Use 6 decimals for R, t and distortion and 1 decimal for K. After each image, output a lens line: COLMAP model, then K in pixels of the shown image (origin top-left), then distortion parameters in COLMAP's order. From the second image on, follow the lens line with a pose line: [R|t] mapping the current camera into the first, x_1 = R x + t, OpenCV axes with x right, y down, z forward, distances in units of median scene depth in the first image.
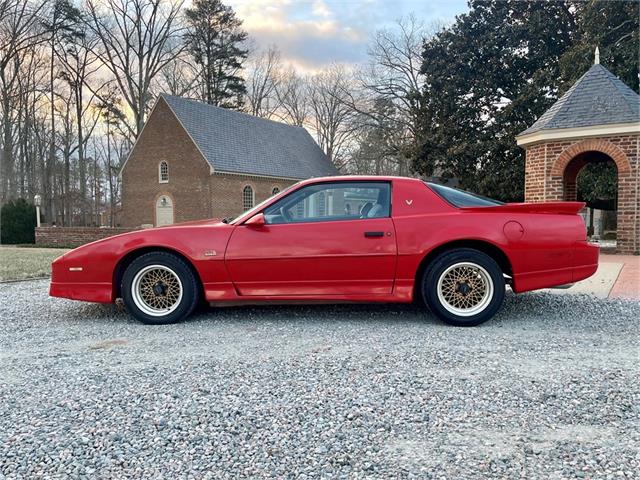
lens RADIAL K [[483.6, 0, 320.0], [0, 483.6, 240.0], [0, 0, 1]] dist [0.081392, -0.113722]
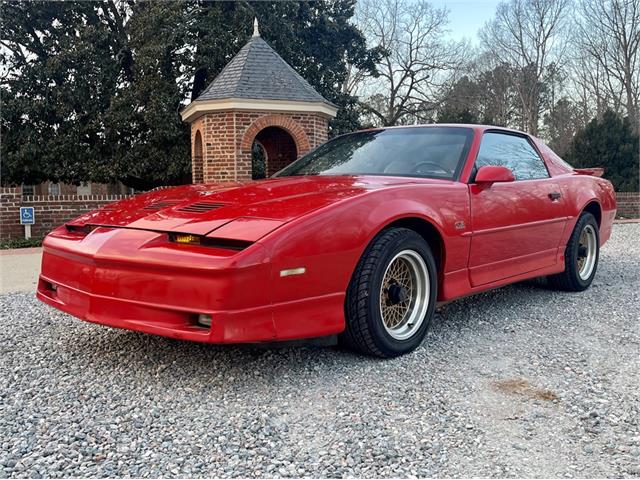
lens RADIAL K [[583.8, 0, 319.7], [0, 583.8, 225.7], [0, 0, 1]] dist [0.042492, -0.014637]
pose [[0.632501, -0.036294, 0.773709, -0.304368], [0.040527, 0.999084, 0.013735, 0.003089], [-0.773499, 0.022669, 0.633392, 0.211523]]
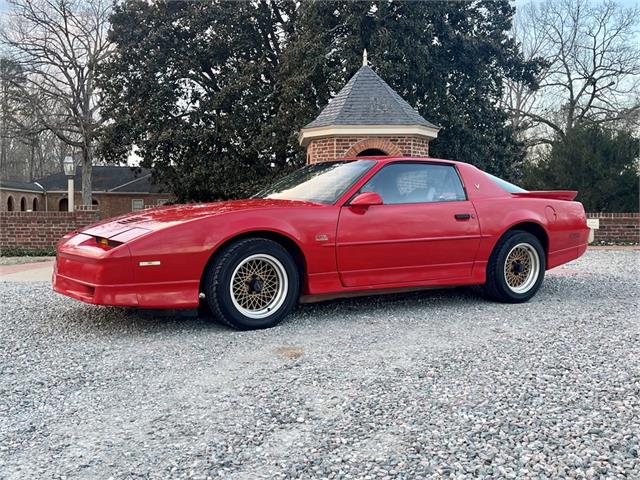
lens RADIAL K [[574.4, 0, 295.9], [0, 574.4, 238.9], [0, 0, 1]] dist [0.042222, -0.021804]
pose [[0.842578, -0.013059, 0.538415, -0.258676], [0.016334, 0.999866, -0.001310, 0.009466], [-0.538326, 0.009898, 0.842679, 0.059767]]
